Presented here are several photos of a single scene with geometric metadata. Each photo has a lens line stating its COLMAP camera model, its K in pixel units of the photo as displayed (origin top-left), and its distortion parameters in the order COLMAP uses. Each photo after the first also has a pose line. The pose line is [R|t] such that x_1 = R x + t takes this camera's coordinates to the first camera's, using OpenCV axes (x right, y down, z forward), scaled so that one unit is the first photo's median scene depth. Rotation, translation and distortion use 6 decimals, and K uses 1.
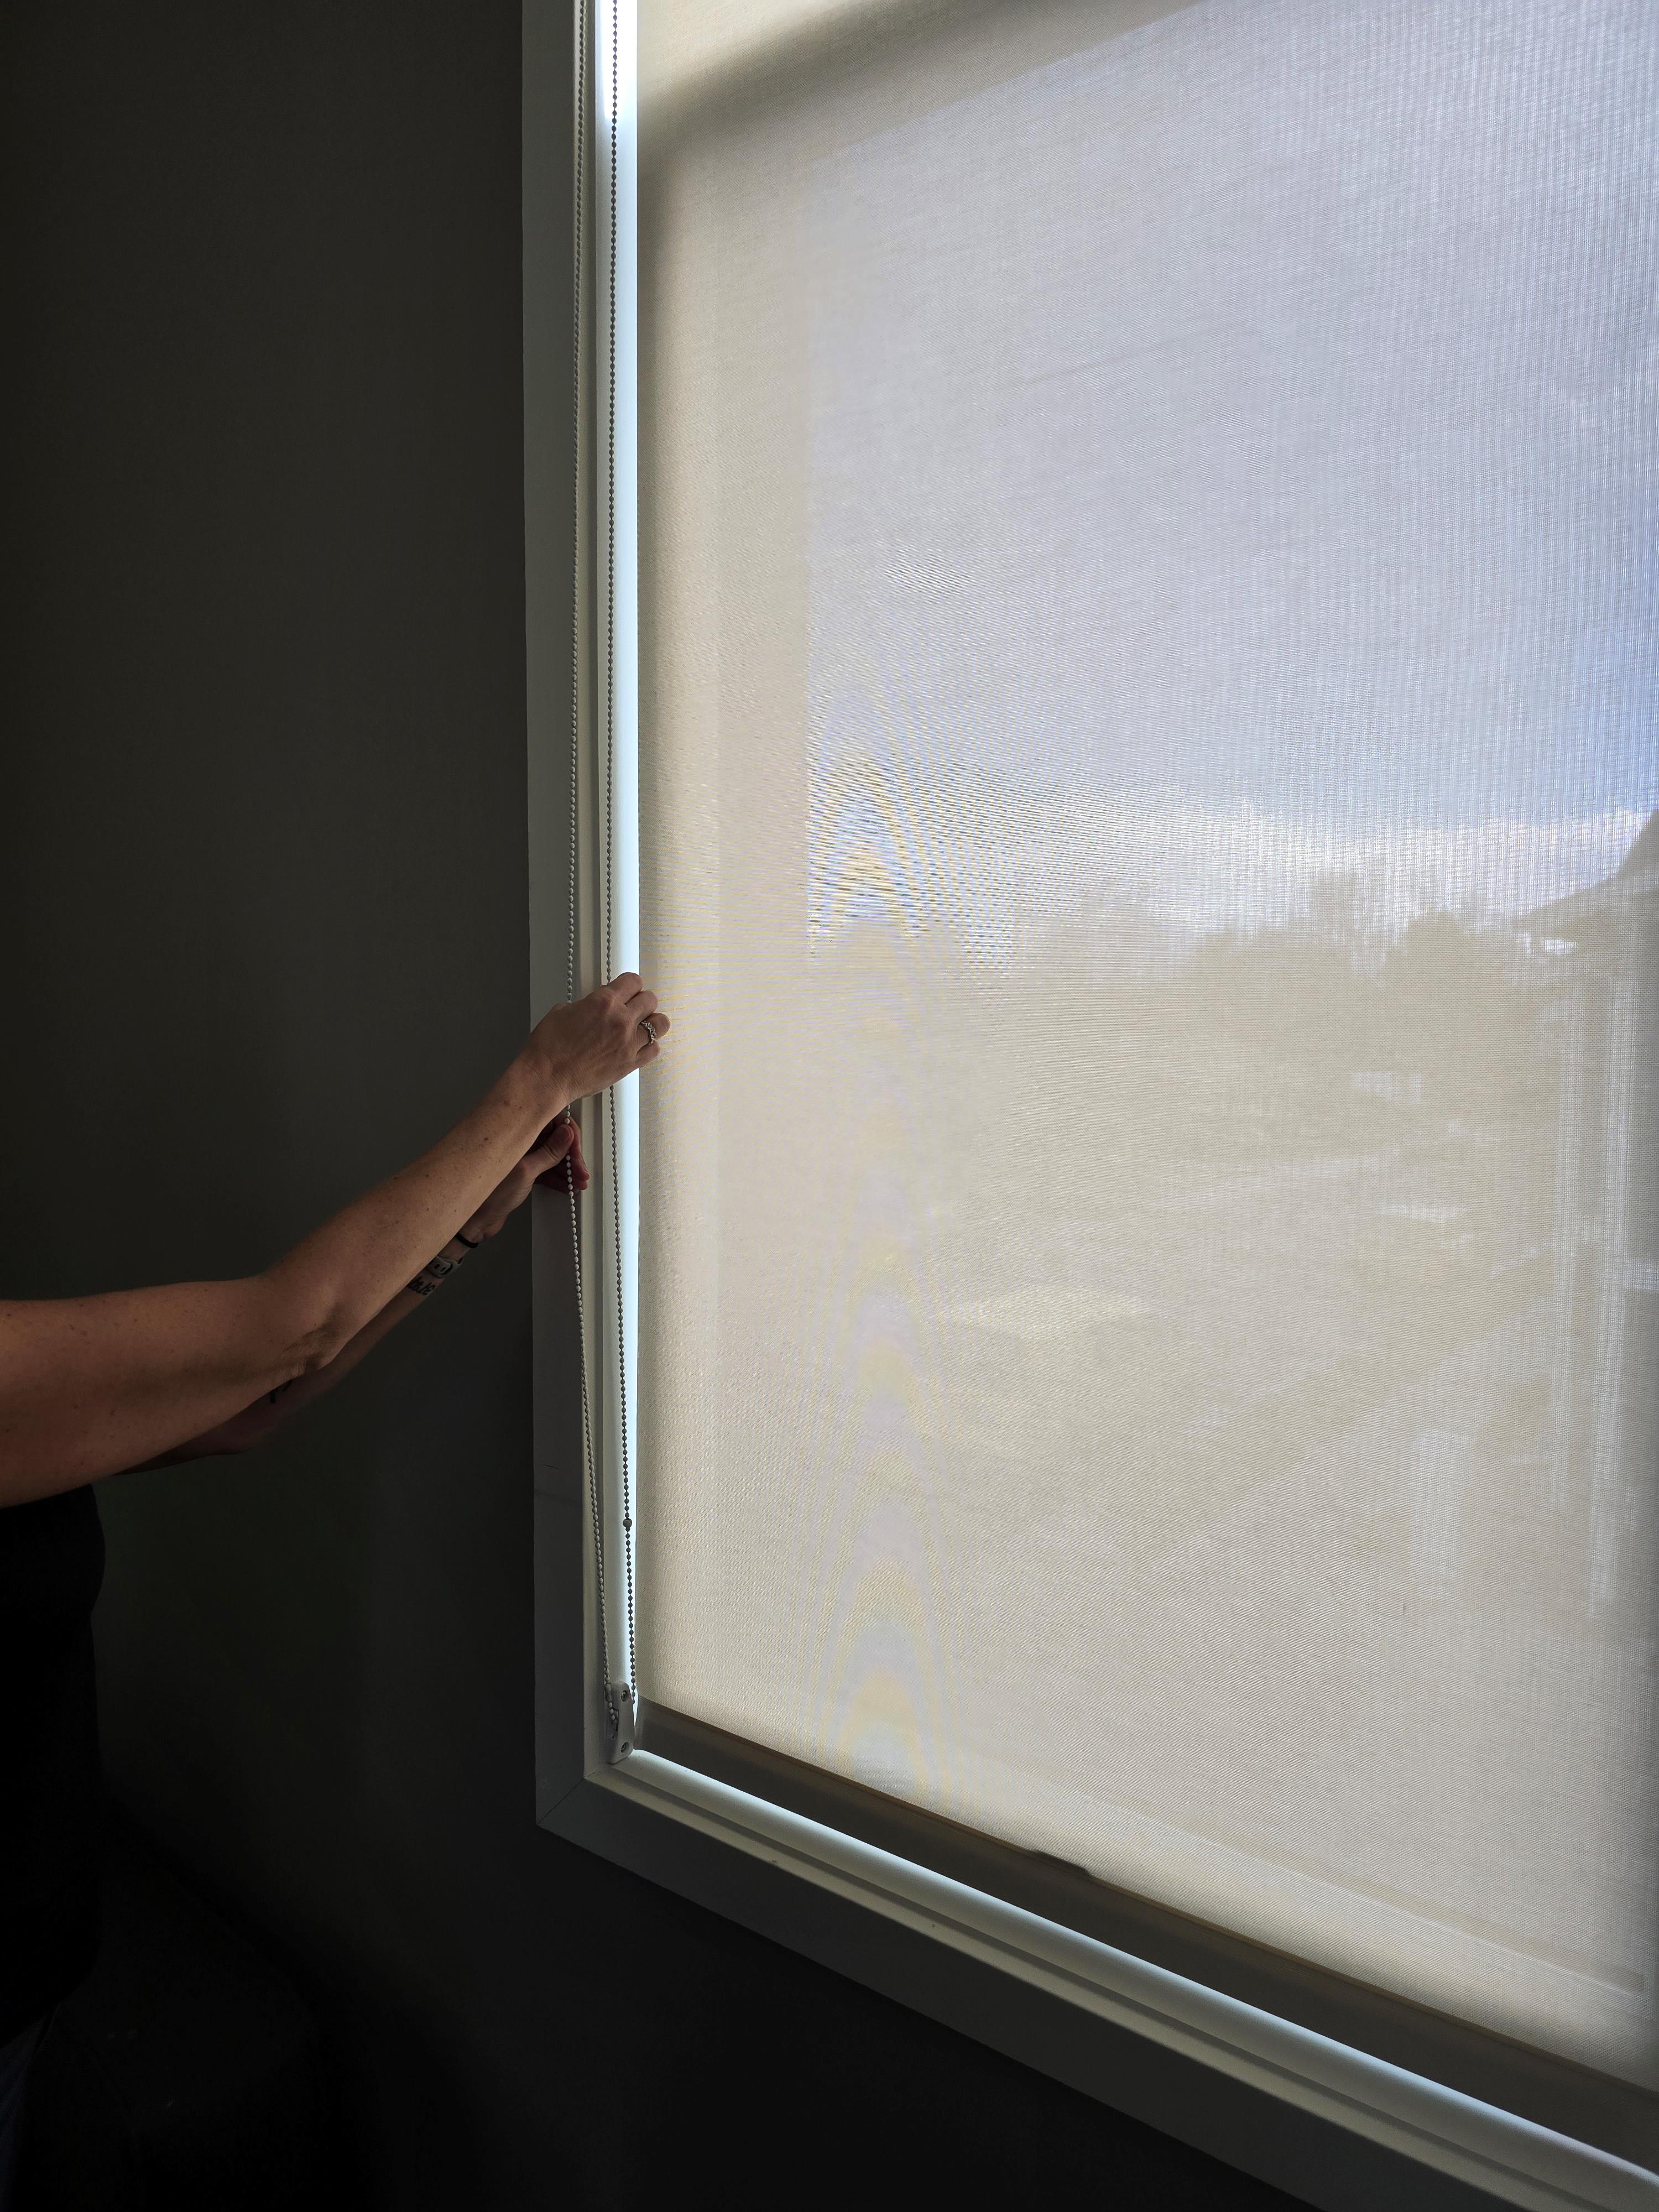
lens RADIAL K [[1491.5, 0, 829.8], [0, 1491.5, 1105.7], [0, 0, 1]] dist [0.029915, -0.025218]
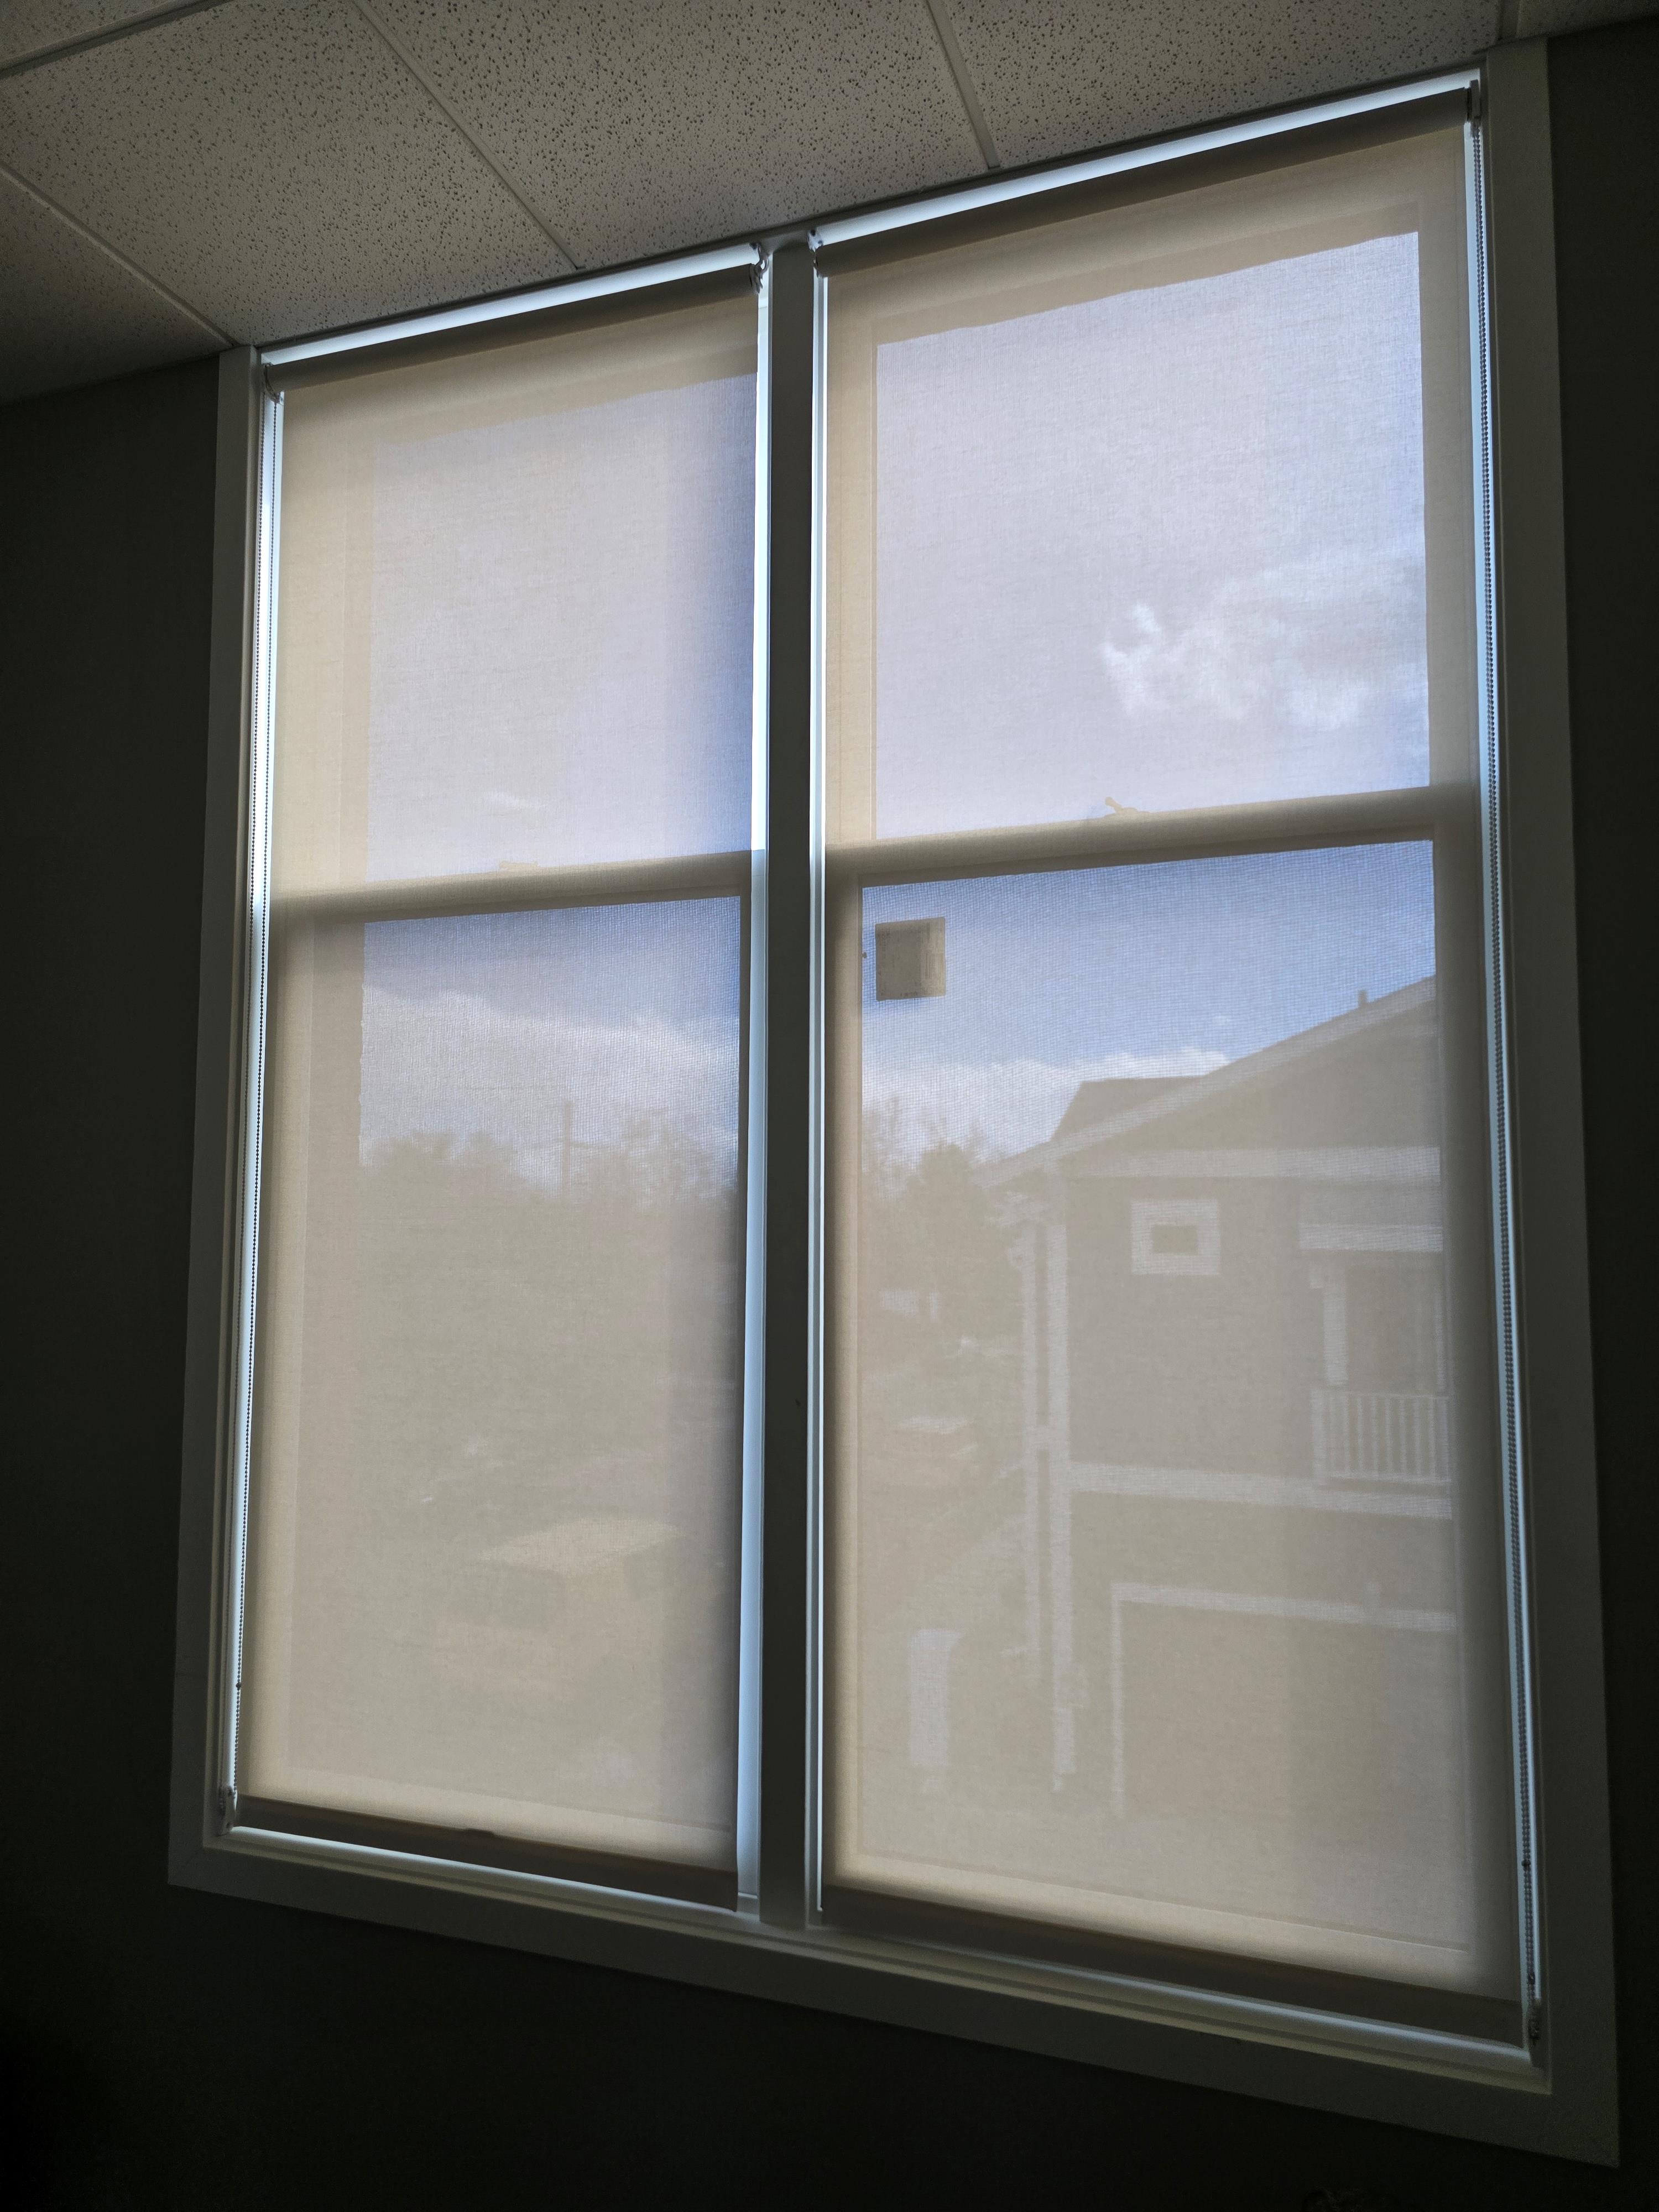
lens RADIAL K [[1491.5, 0, 836.4], [0, 1491.5, 1107.1], [0, 0, 1]] dist [0.029915, -0.025218]
pose [[0.954761, 0.018802, 0.296780, -0.000288], [0.024725, 0.989525, -0.142229, -0.114702], [-0.296346, 0.143133, 0.944295, -0.914556]]
